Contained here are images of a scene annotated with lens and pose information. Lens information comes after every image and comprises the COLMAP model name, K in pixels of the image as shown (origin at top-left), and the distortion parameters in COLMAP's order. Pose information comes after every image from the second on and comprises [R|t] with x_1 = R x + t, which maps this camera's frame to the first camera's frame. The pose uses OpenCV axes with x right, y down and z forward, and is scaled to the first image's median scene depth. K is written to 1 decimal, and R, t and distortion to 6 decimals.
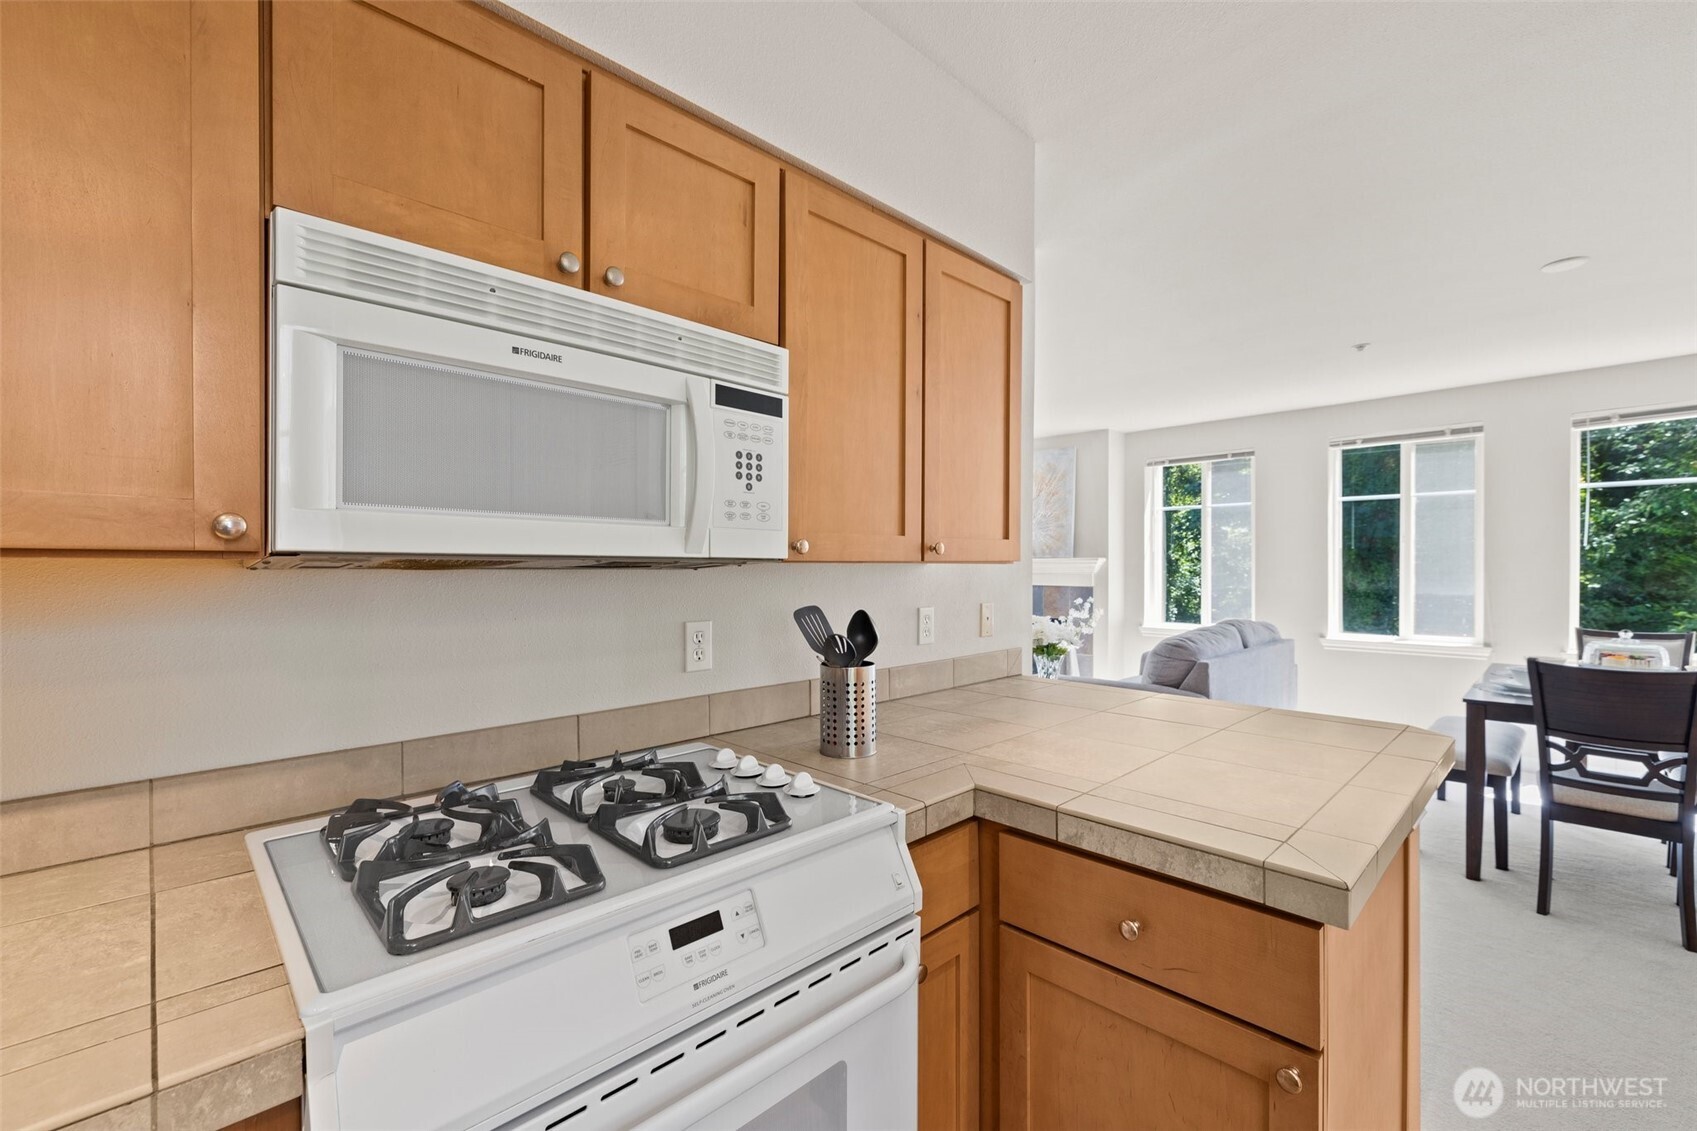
lens RADIAL K [[720.0, 0, 854.4], [0, 720.0, 556.4], [0, 0, 1]] dist [0.000931, 0.000712]
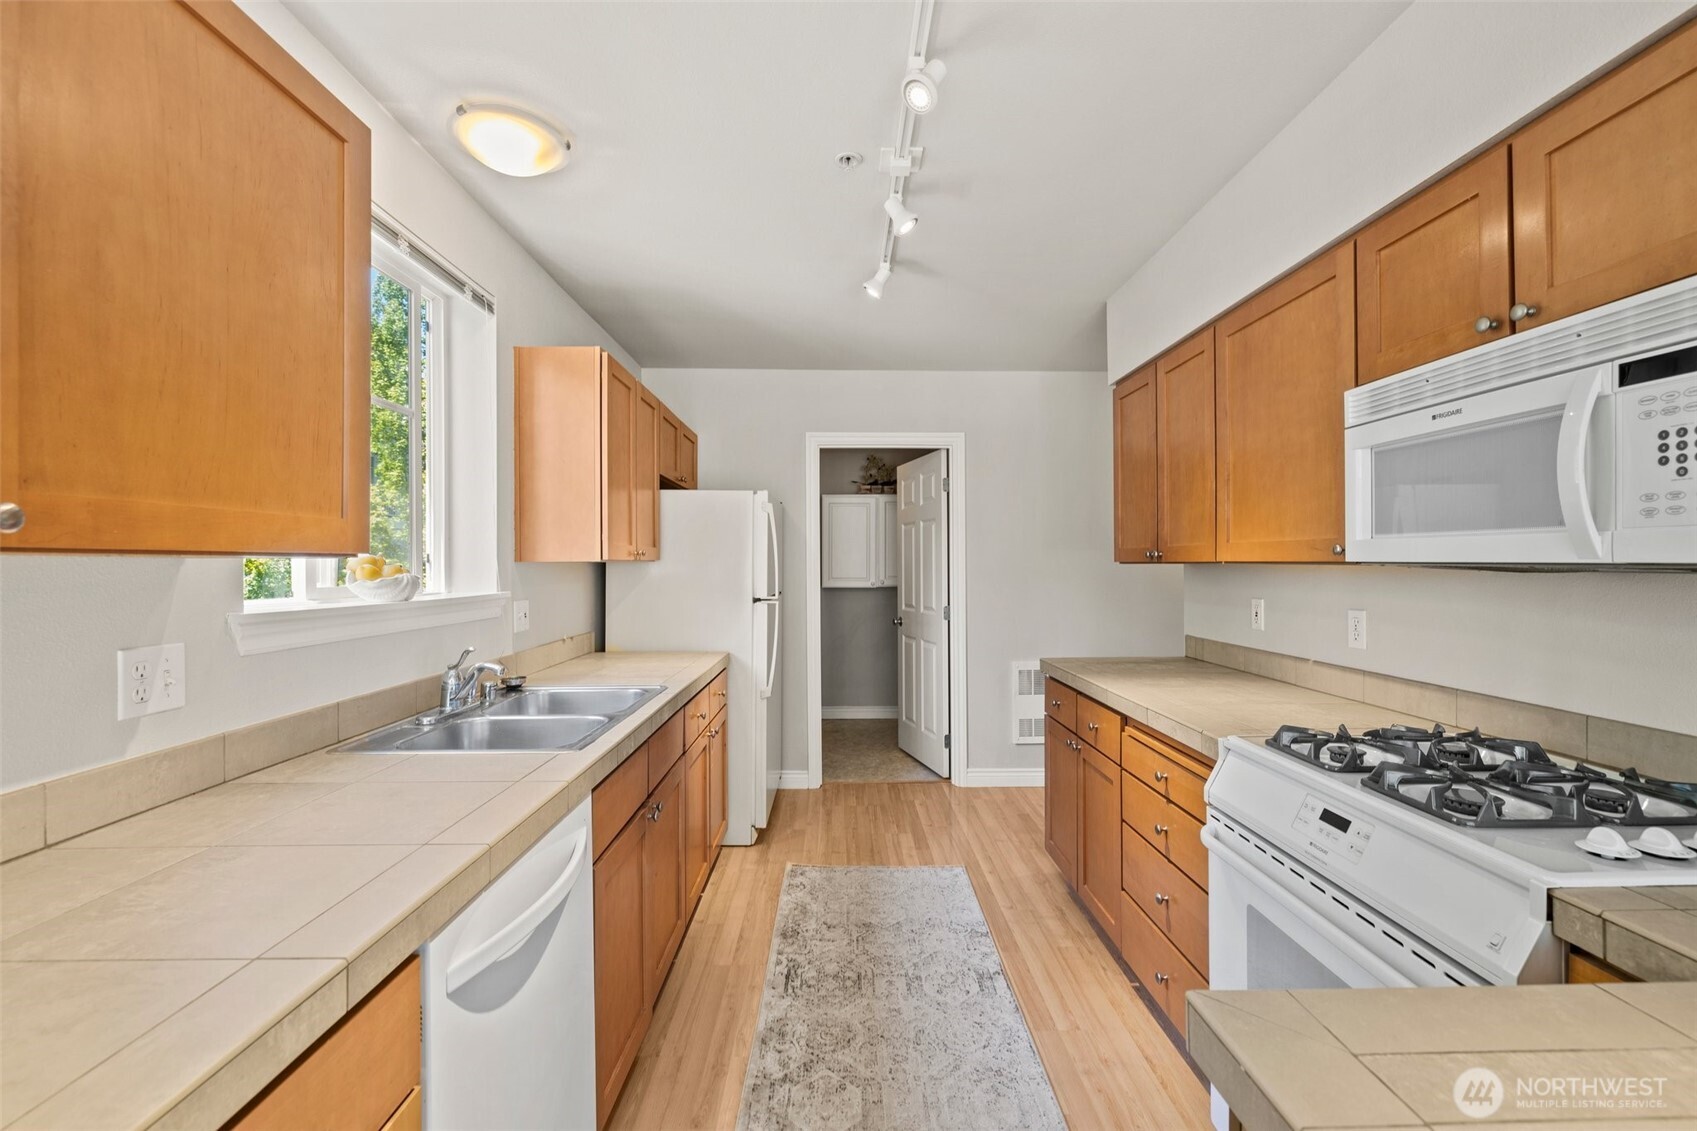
lens RADIAL K [[720.0, 0, 846.8], [0, 720.0, 565.6], [0, 0, 1]] dist [0.000931, 0.000712]
pose [[-0.698859, -0.007752, -0.715217, 1.047336], [-0.006542, 0.999969, -0.004446, 0.013750], [0.715229, 0.001572, -0.698888, 0.911443]]
